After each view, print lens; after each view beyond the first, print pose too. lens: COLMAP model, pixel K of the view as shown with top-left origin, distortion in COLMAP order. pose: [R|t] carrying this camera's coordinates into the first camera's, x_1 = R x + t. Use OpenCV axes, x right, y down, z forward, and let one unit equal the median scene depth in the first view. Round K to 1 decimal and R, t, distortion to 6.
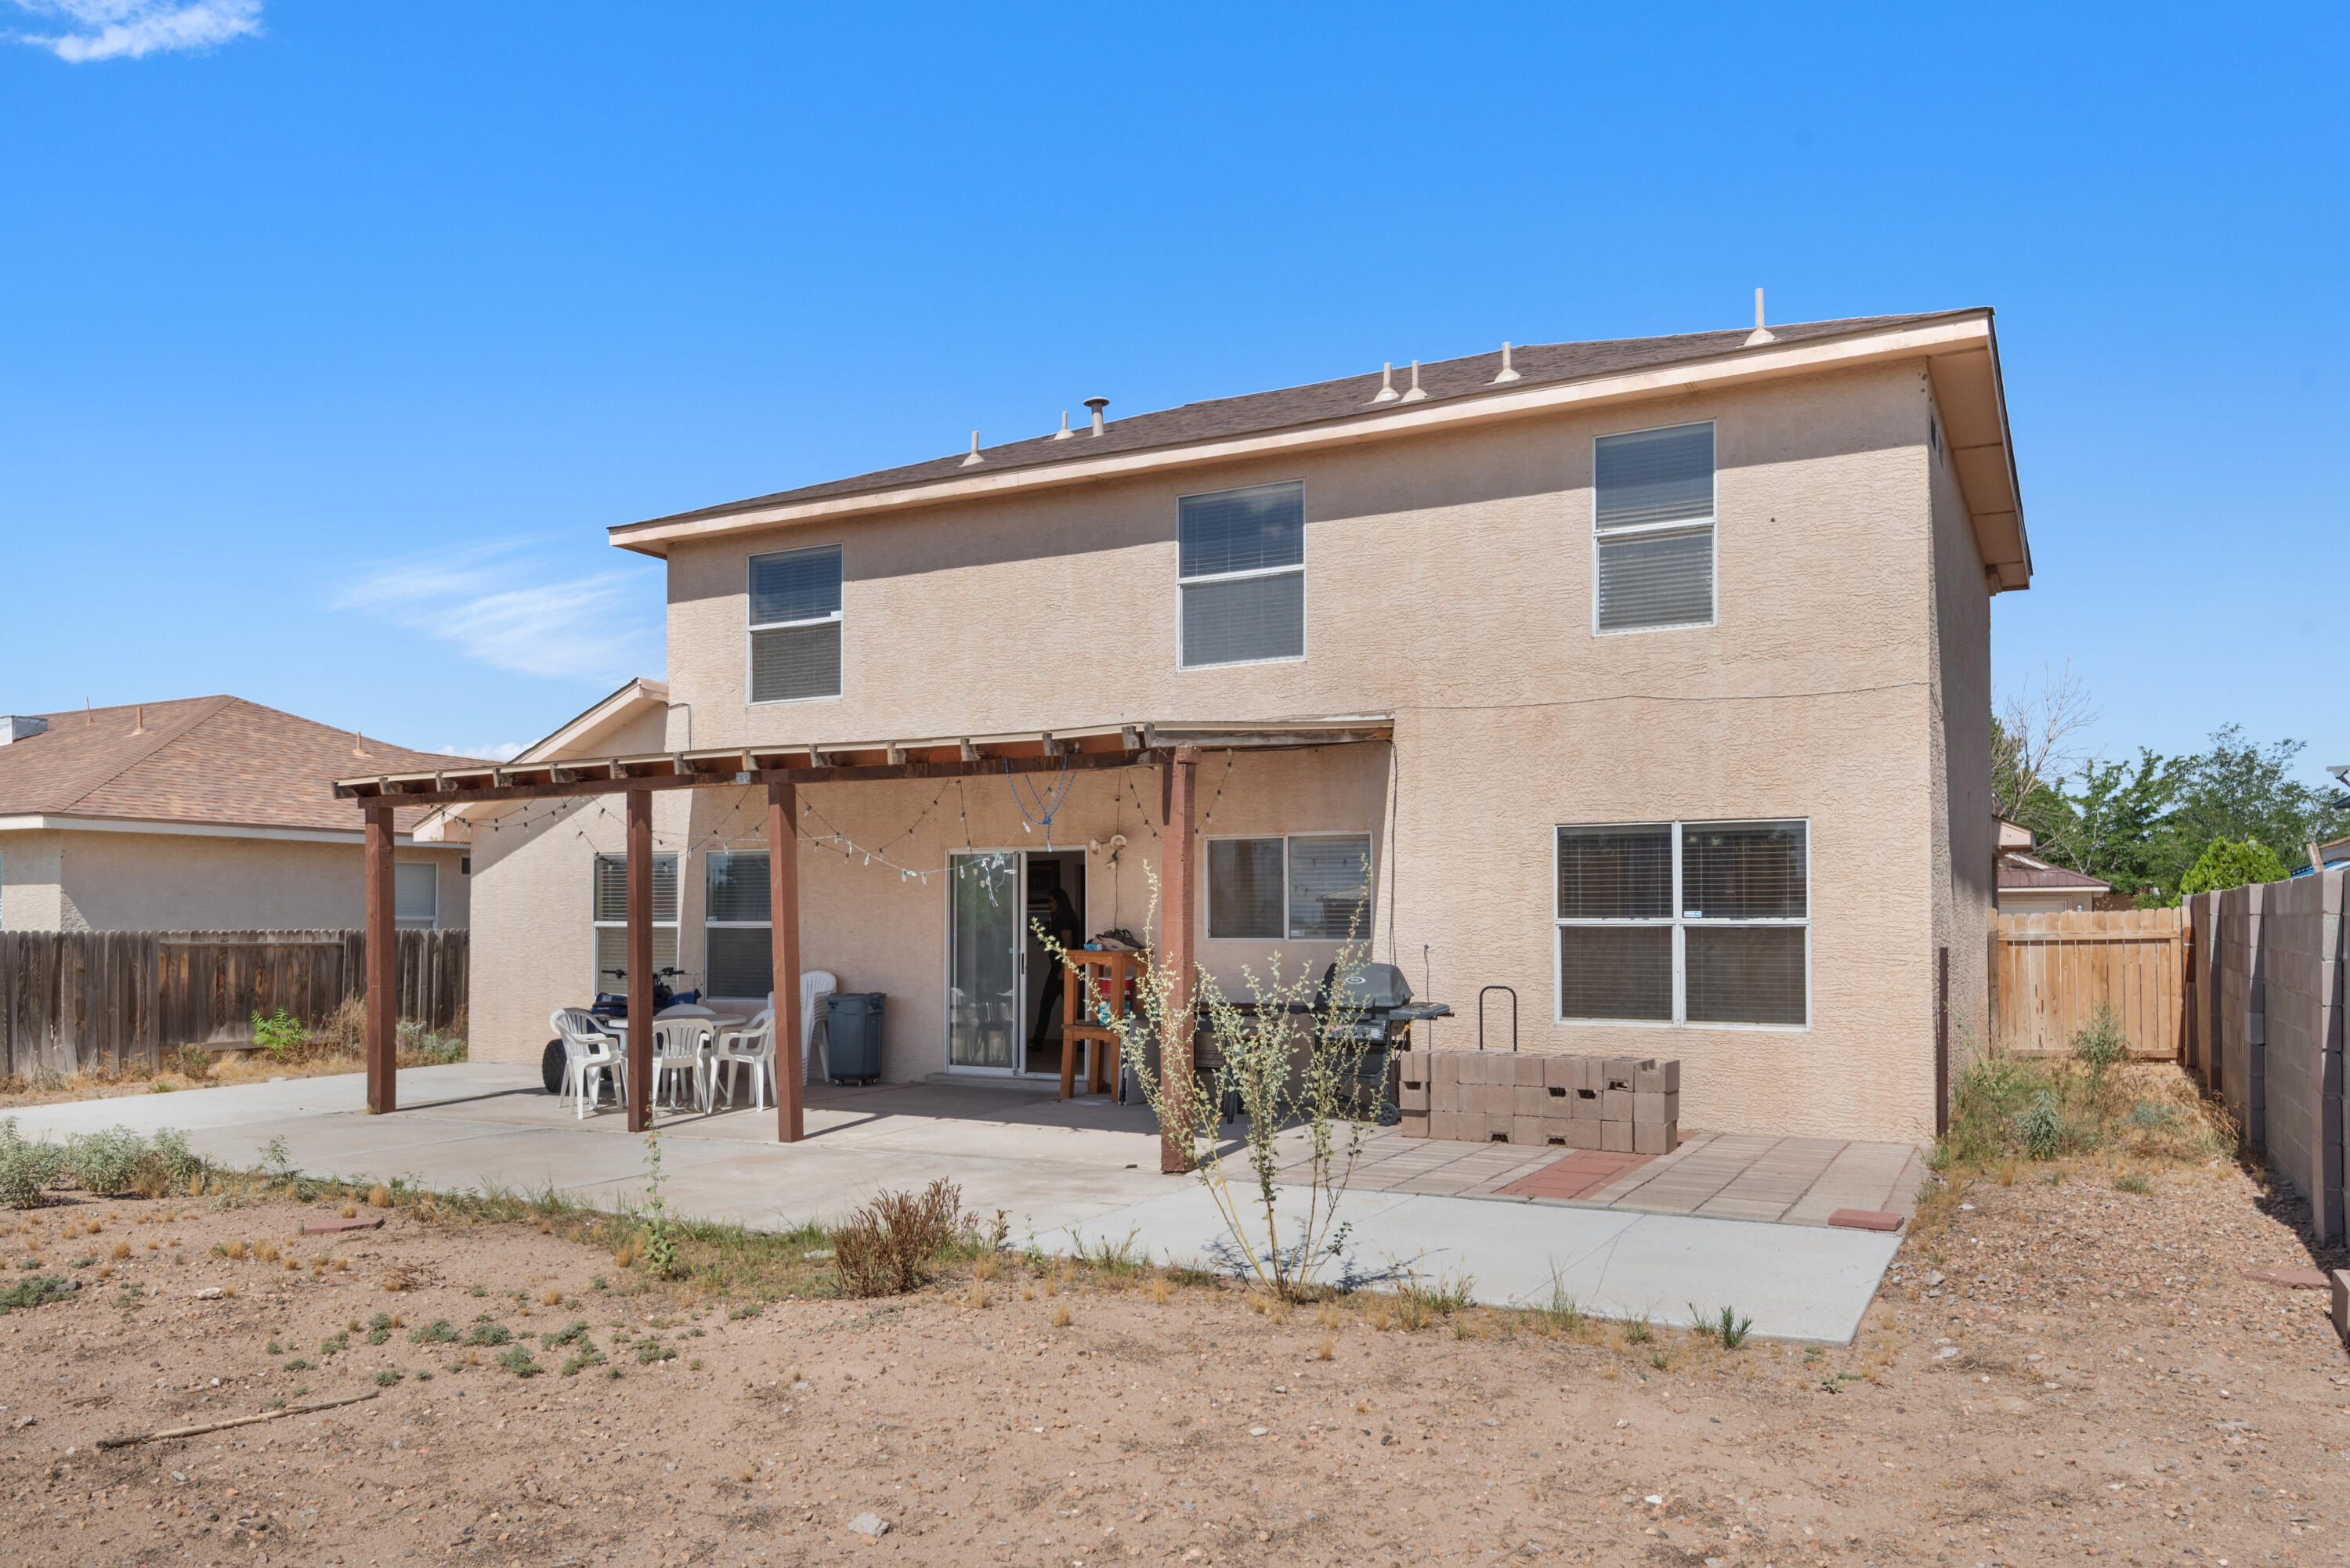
lens RADIAL K [[1684.5, 0, 1185.1], [0, 1684.5, 789.2], [0, 0, 1]] dist [0.000175, -0.000338]
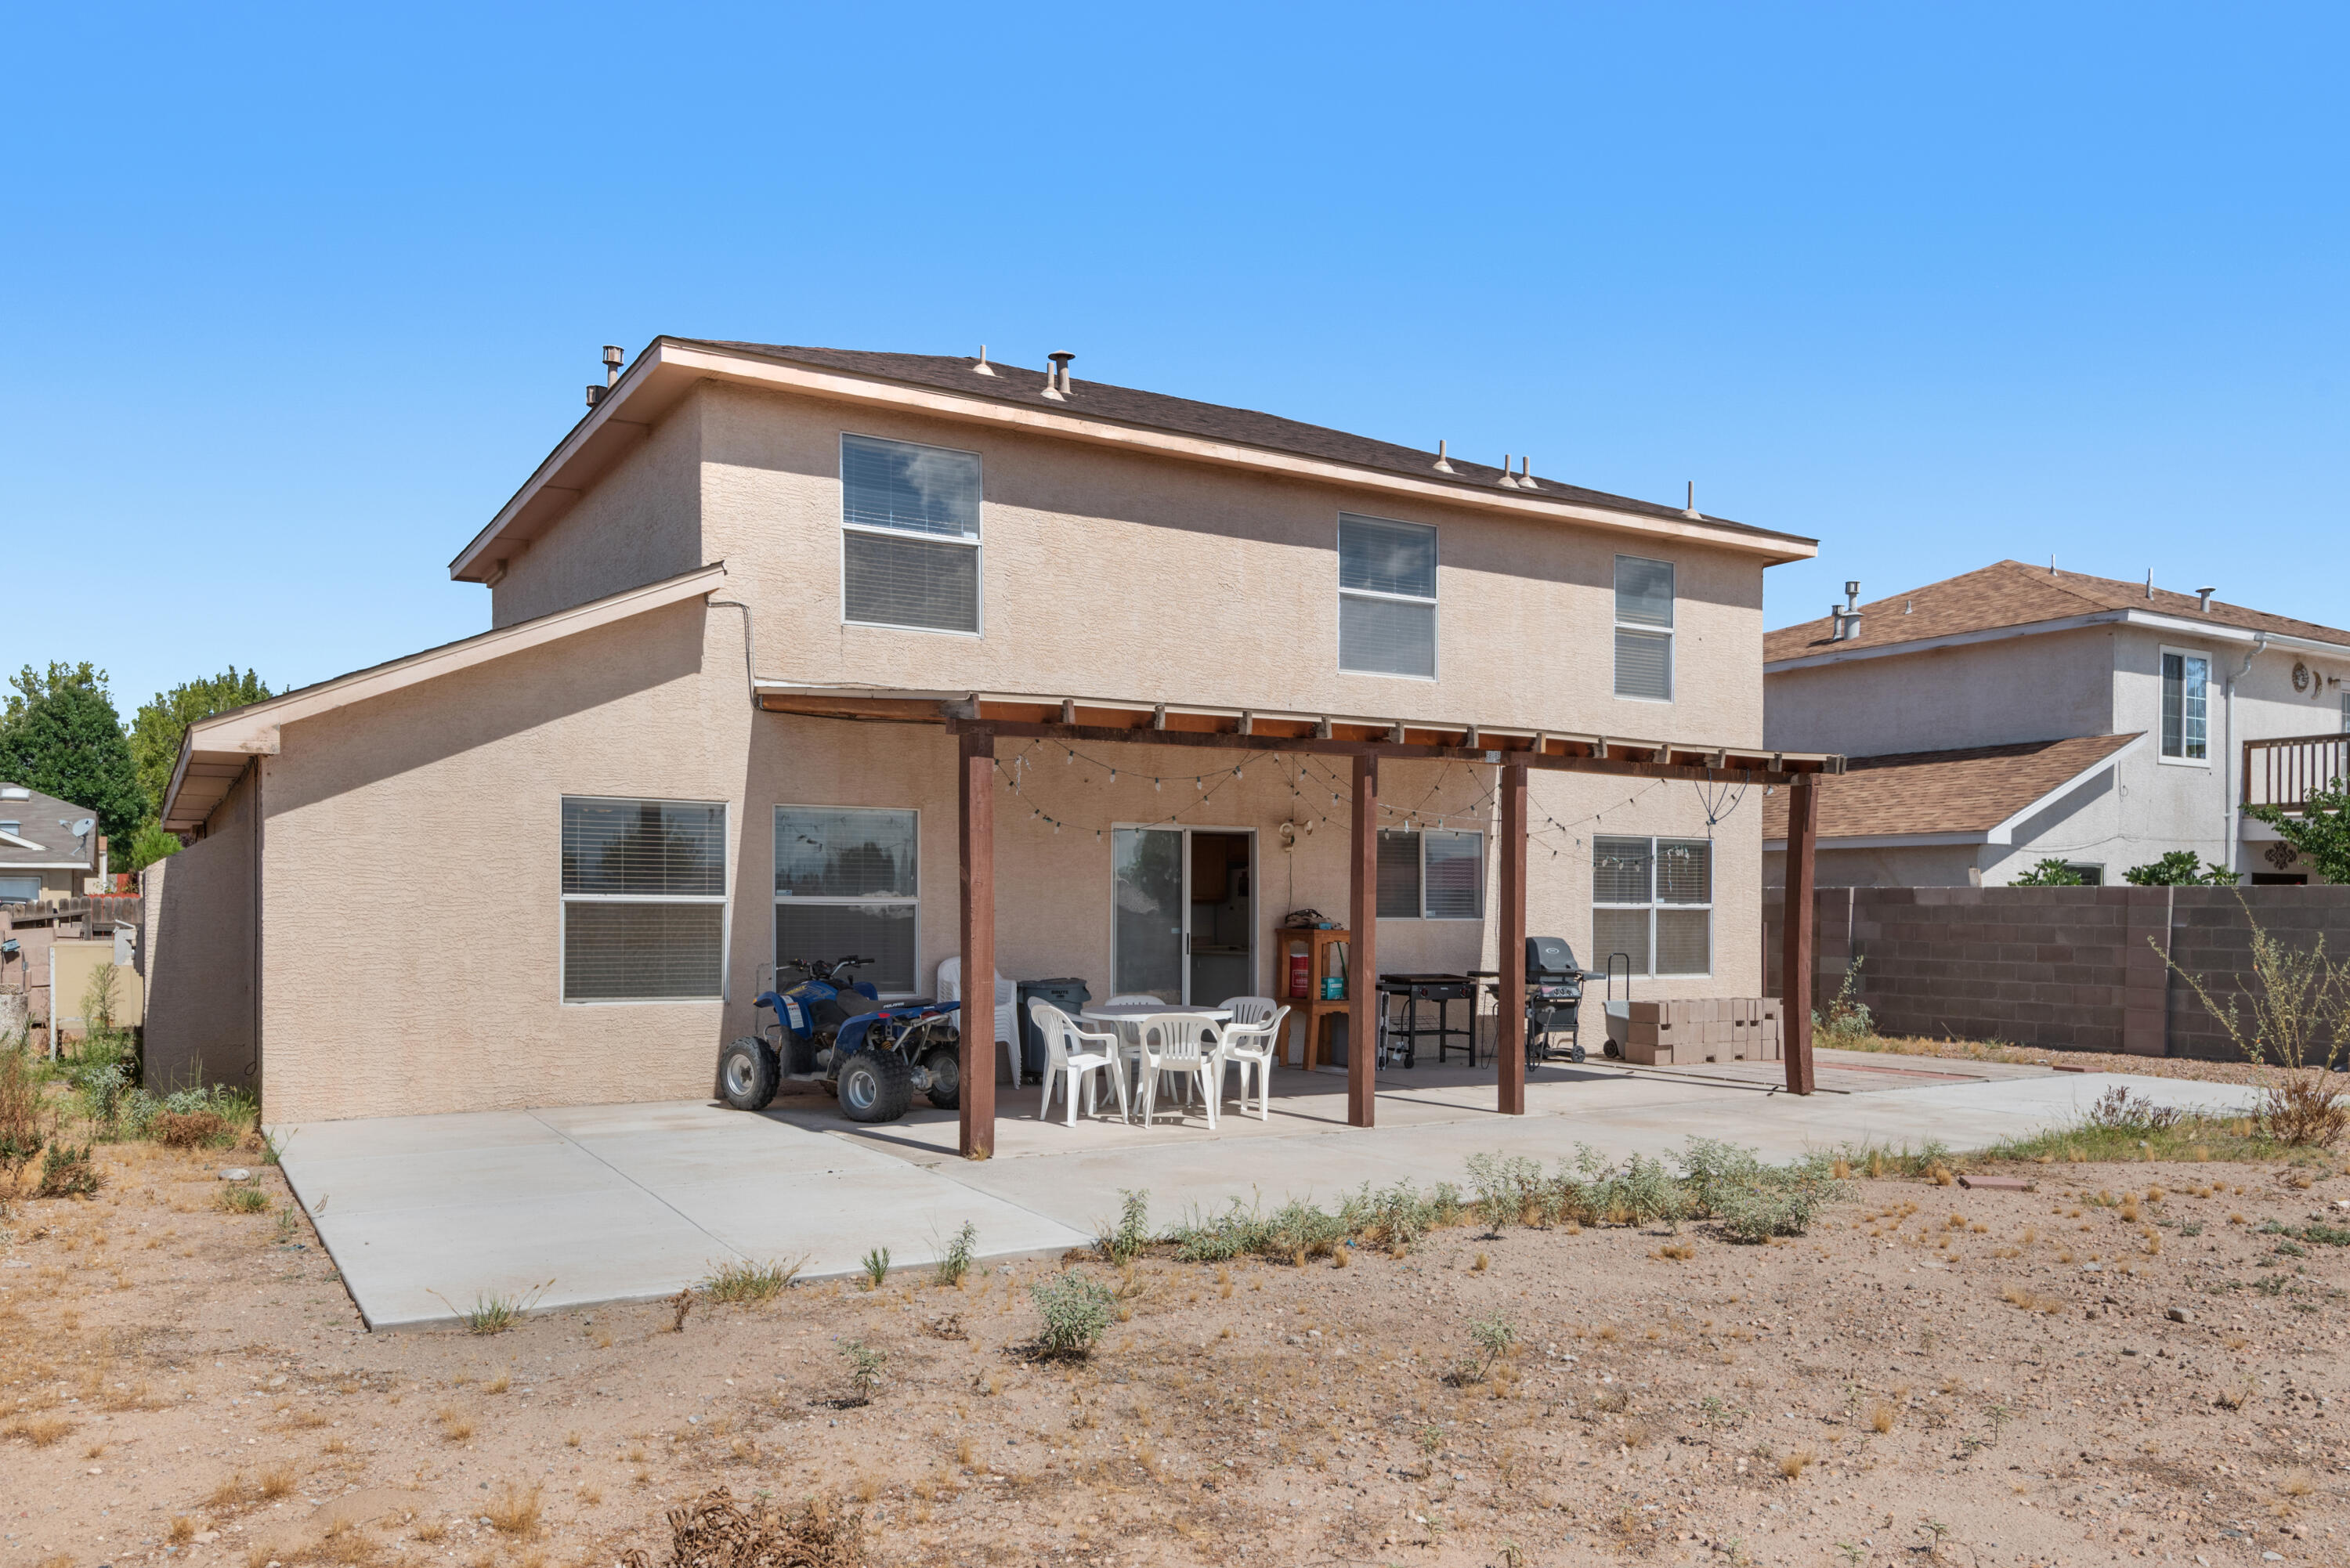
lens RADIAL K [[1684.5, 0, 1185.1], [0, 1684.5, 789.2], [0, 0, 1]] dist [0.000175, -0.000338]
pose [[0.504583, 0.064282, 0.860967, -0.991874], [-0.076564, 0.996627, -0.029540, 0.045196], [-0.859962, -0.051014, 0.507803, 0.531550]]
